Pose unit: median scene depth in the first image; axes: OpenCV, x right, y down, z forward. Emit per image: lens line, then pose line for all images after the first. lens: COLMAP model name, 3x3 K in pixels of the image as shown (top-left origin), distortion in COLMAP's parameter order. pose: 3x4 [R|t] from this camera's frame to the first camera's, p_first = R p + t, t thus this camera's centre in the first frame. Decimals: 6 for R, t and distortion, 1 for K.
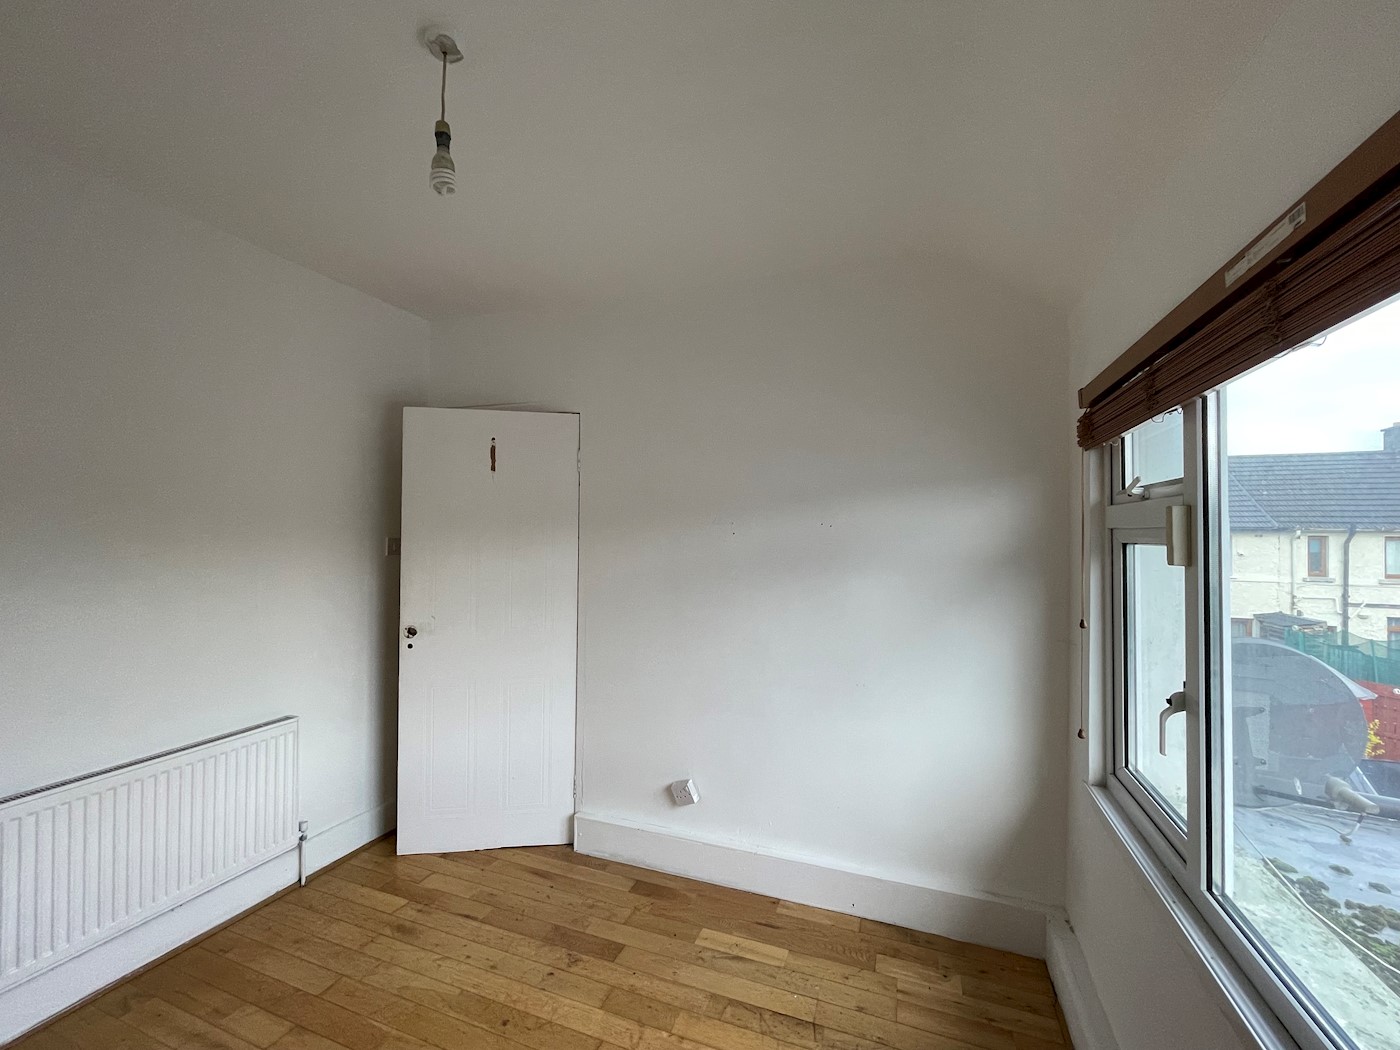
lens RADIAL K [[563.9, 0, 694.2], [0, 563.9, 532.4], [0, 0, 1]] dist [-0.002546, 0.001133]
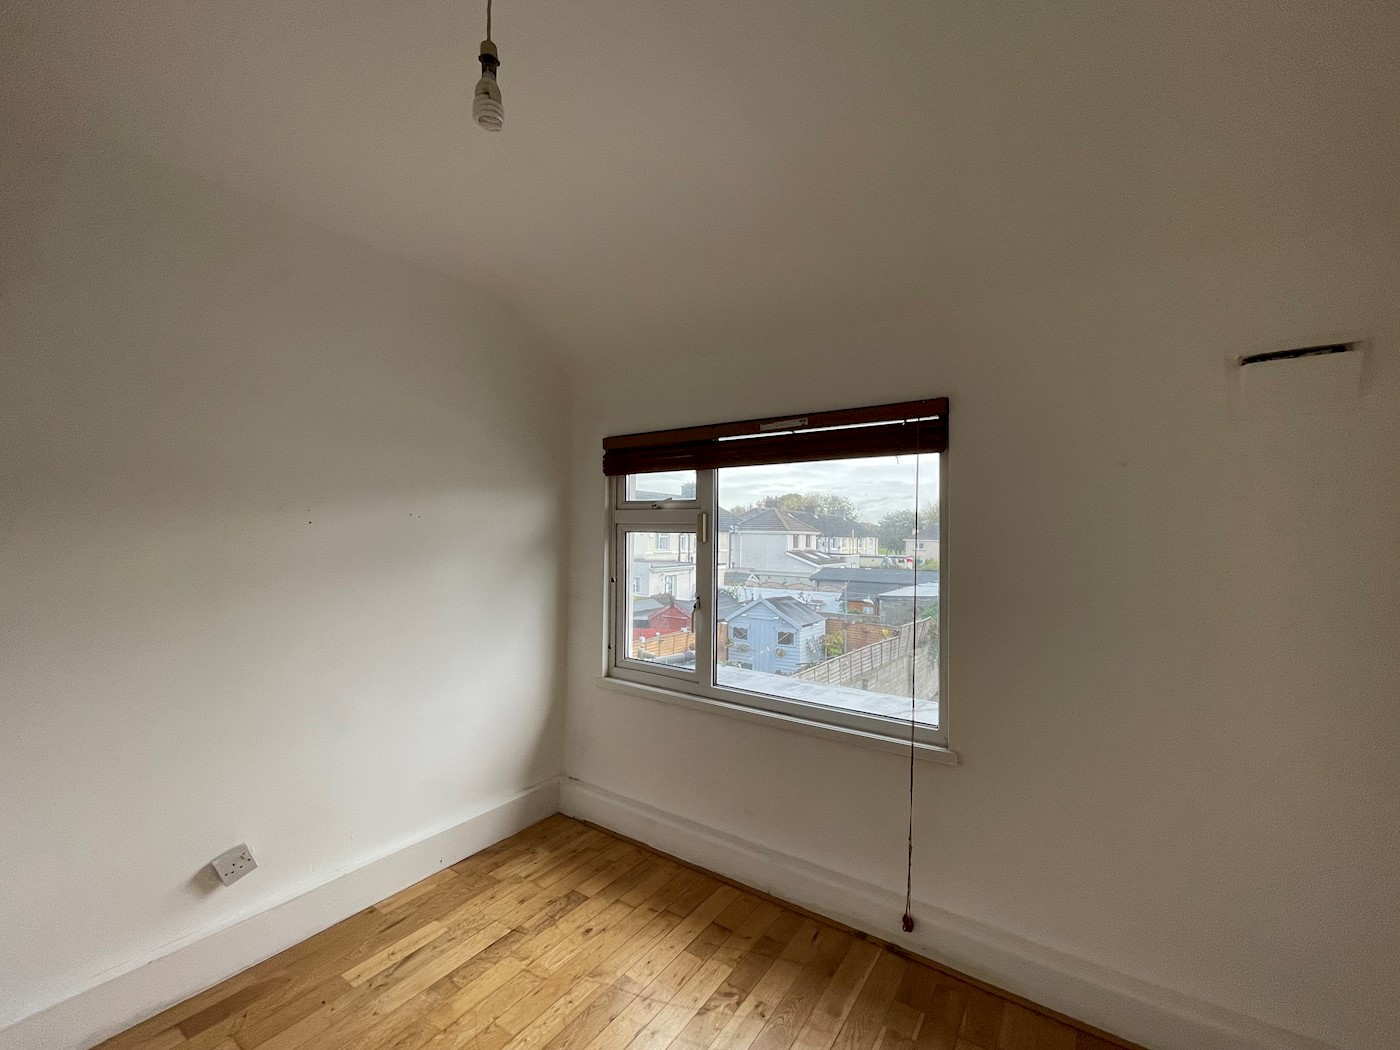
lens RADIAL K [[563.9, 0, 687.1], [0, 563.9, 527.9], [0, 0, 1]] dist [-0.002546, 0.001133]
pose [[0.255830, 0.020223, 0.966510, -0.783175], [-0.016153, 0.999731, -0.016643, 0.029241], [-0.966587, -0.011355, 0.256088, 0.313211]]
